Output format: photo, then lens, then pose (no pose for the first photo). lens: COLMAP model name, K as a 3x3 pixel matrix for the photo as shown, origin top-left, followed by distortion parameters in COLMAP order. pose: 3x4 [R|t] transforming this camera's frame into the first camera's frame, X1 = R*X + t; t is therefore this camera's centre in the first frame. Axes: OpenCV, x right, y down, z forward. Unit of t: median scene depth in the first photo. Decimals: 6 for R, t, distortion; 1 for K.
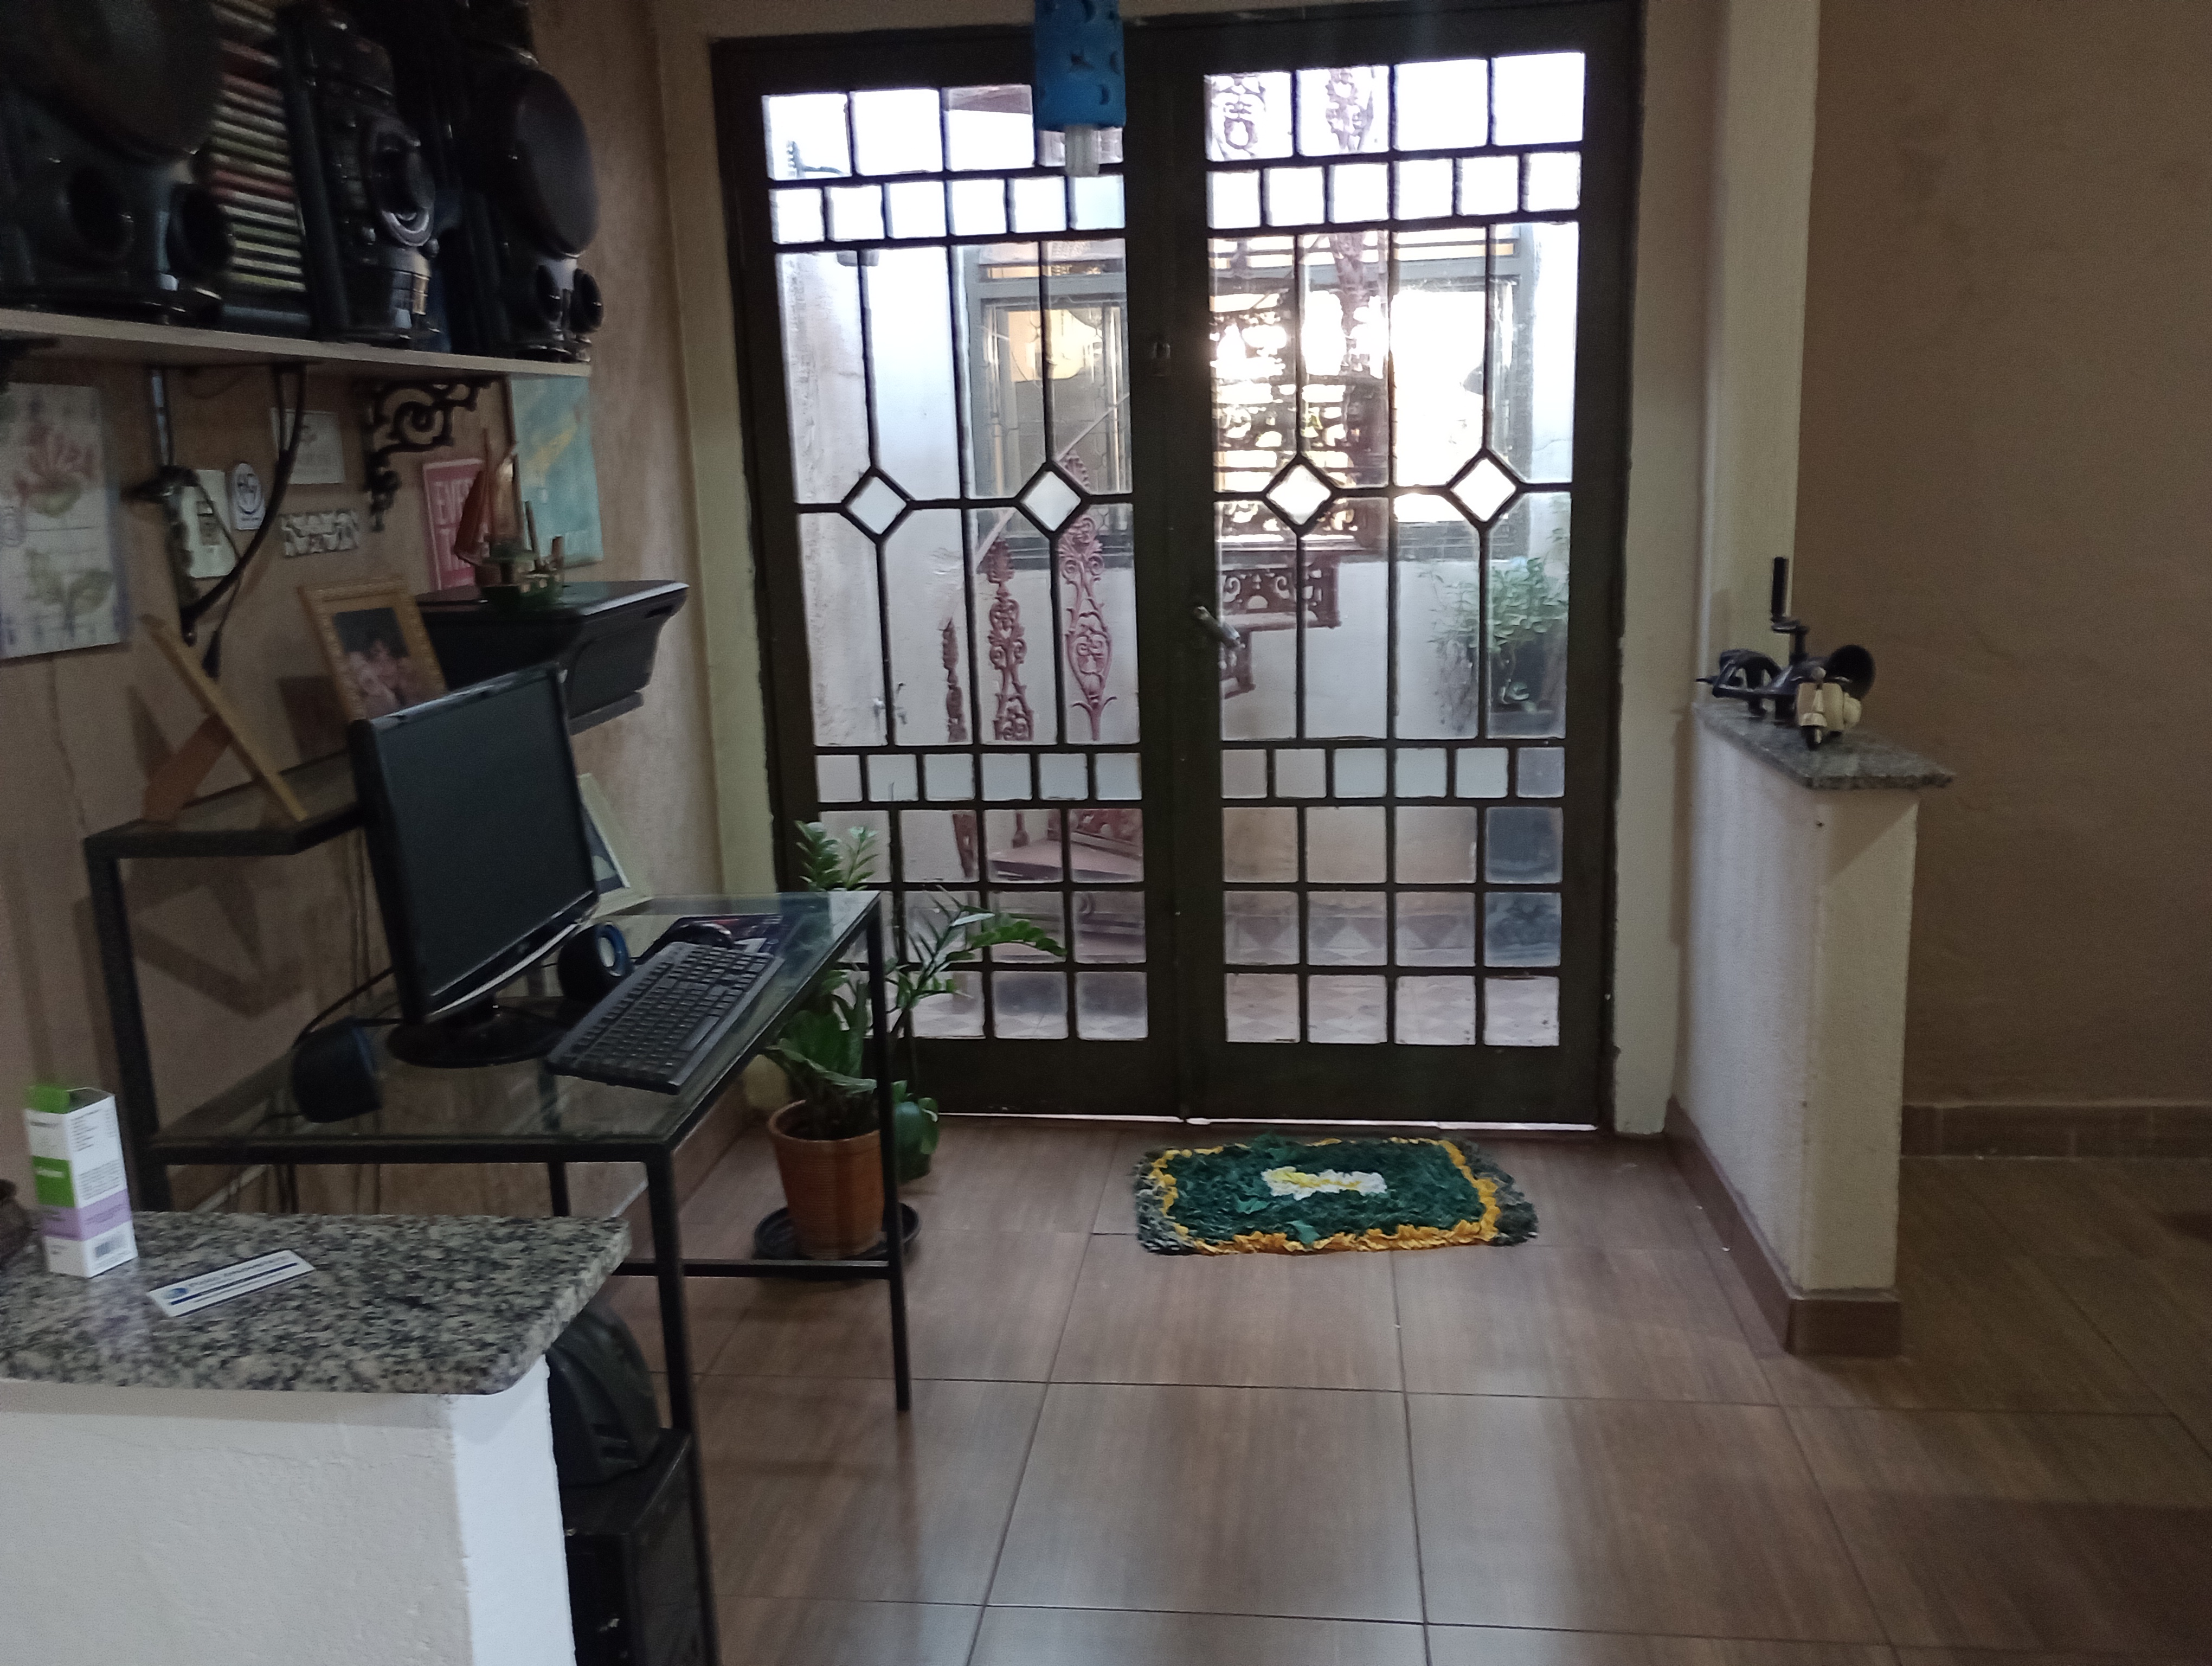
lens RADIAL K [[1828.8, 0, 1106.2], [0, 1828.8, 822.2], [0, 0, 1]] dist [0.064038, -0.084923]
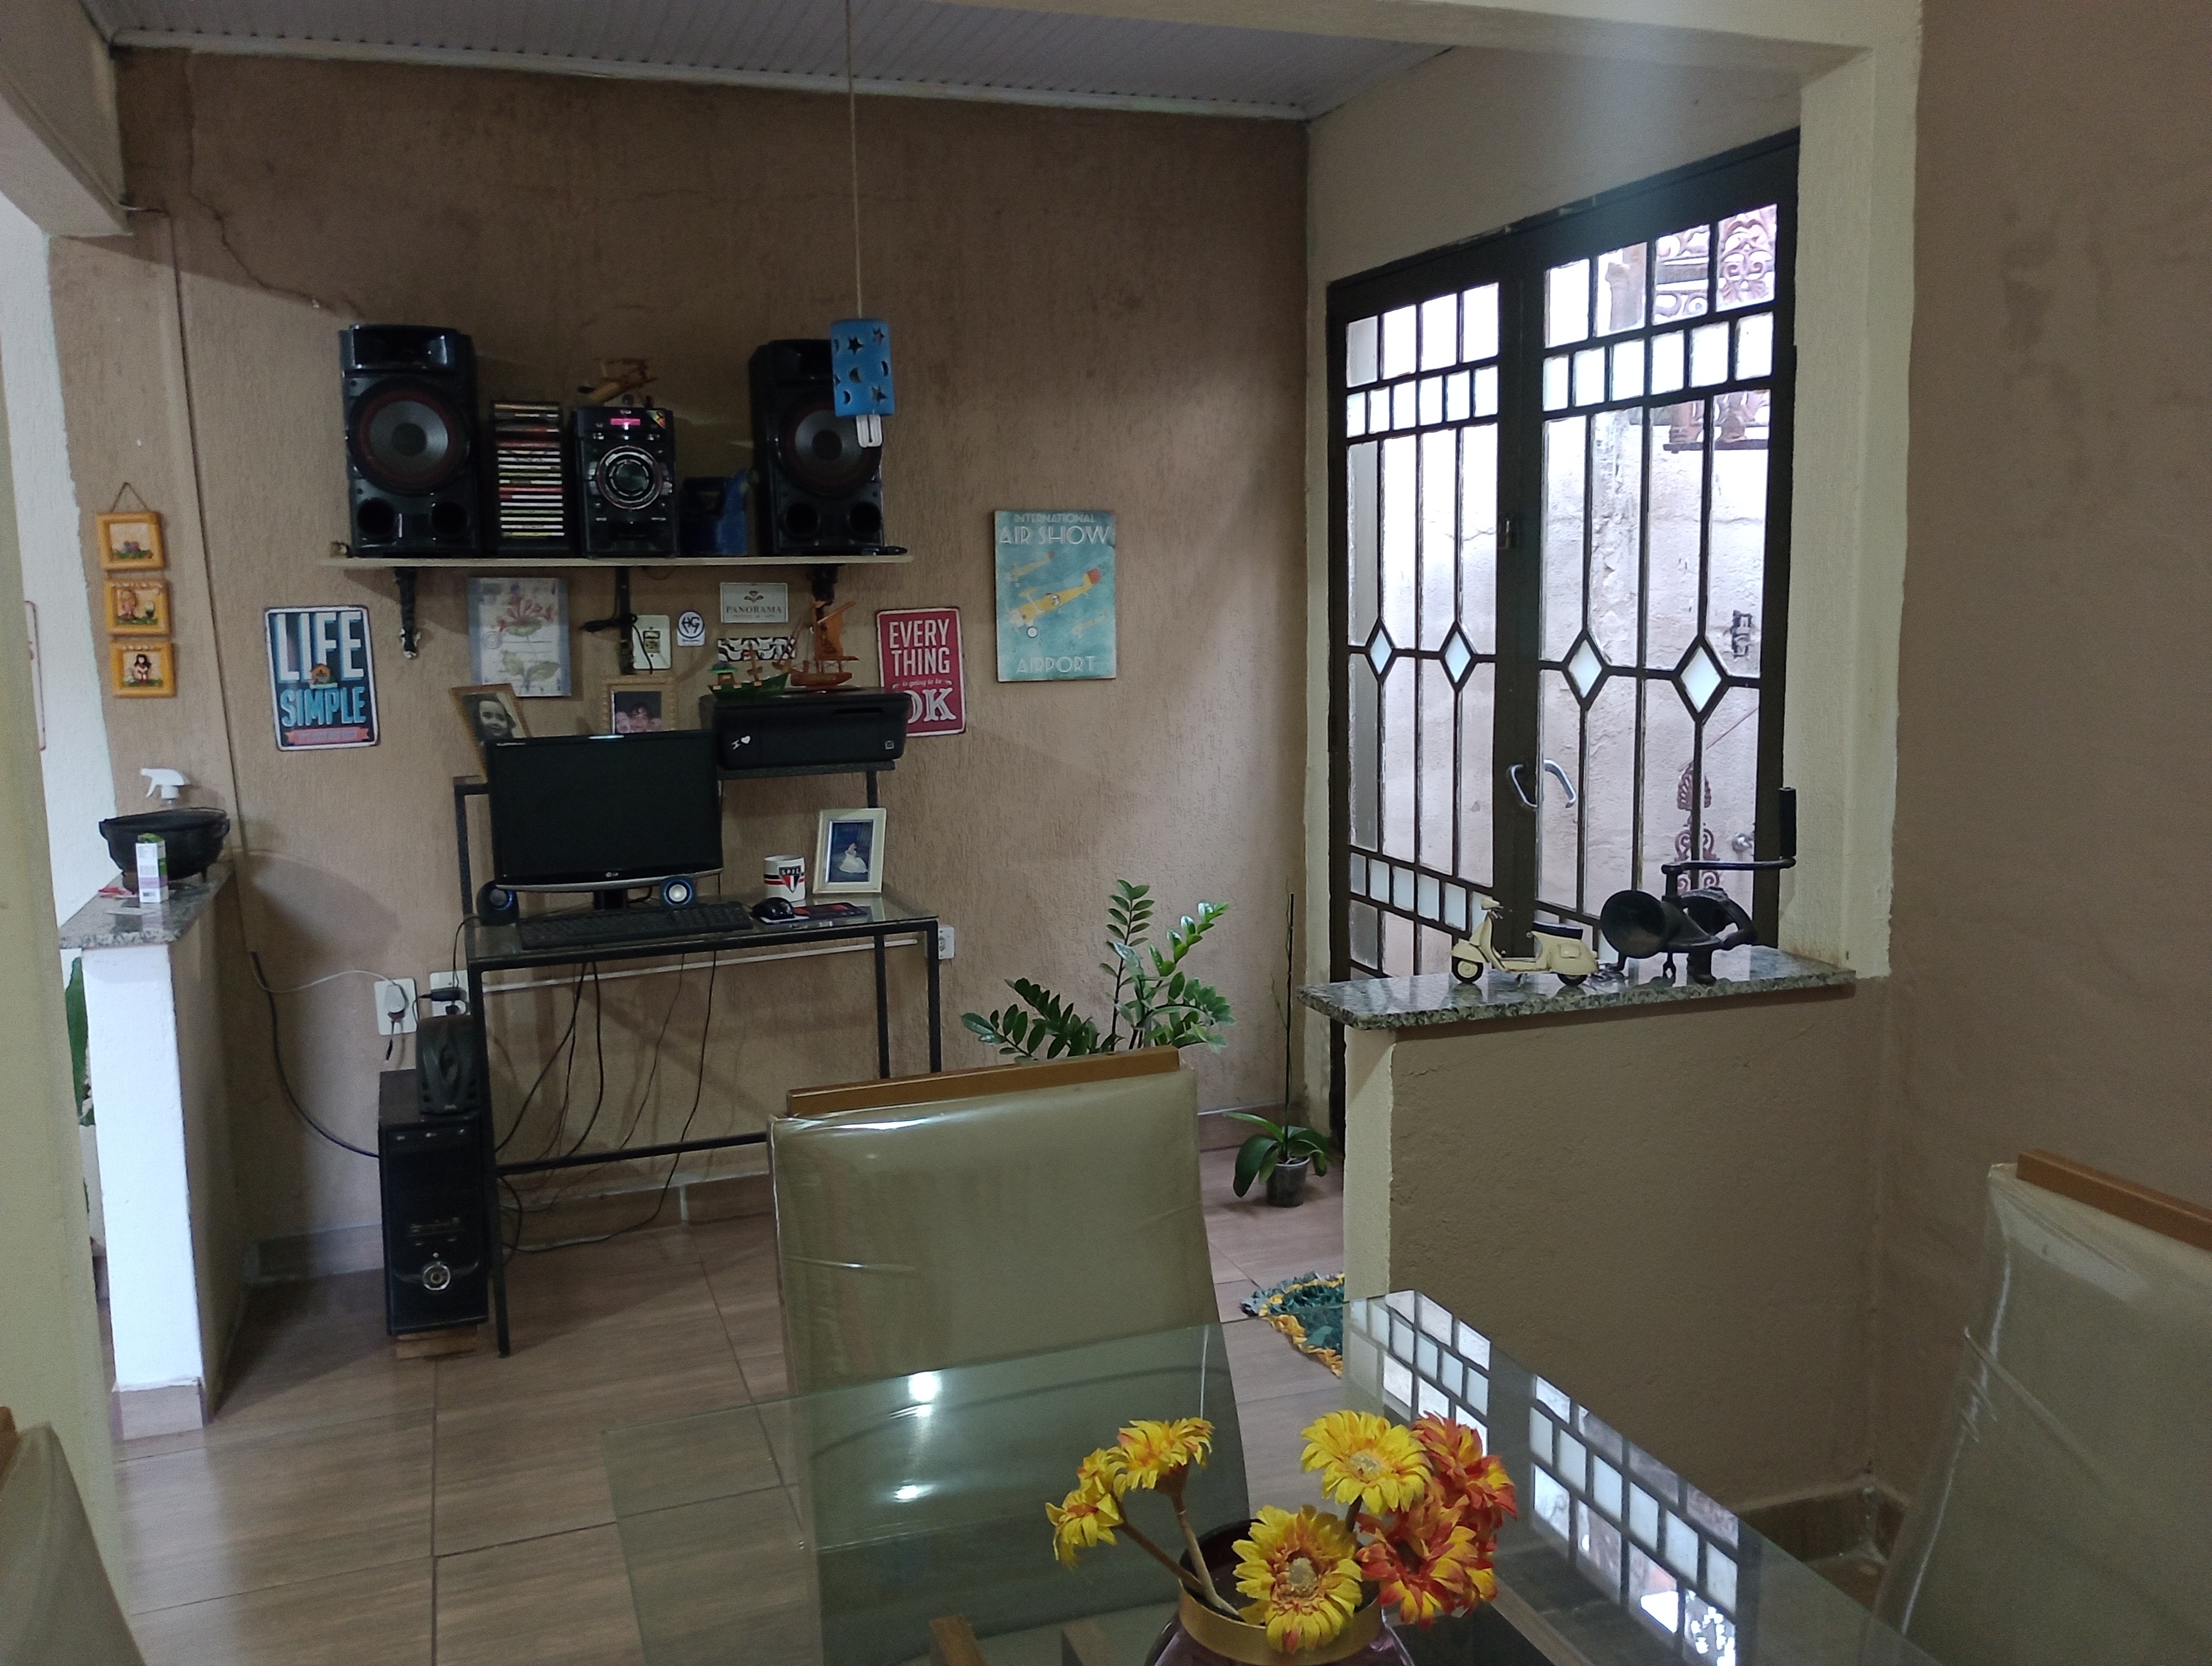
lens RADIAL K [[1828.8, 0, 1106.2], [0, 1828.8, 822.2], [0, 0, 1]] dist [0.064038, -0.084923]
pose [[0.438755, 0.151246, -0.885787, 1.480652], [-0.183804, 0.979998, 0.076289, -0.209116], [0.879608, 0.129340, 0.457779, 0.543755]]
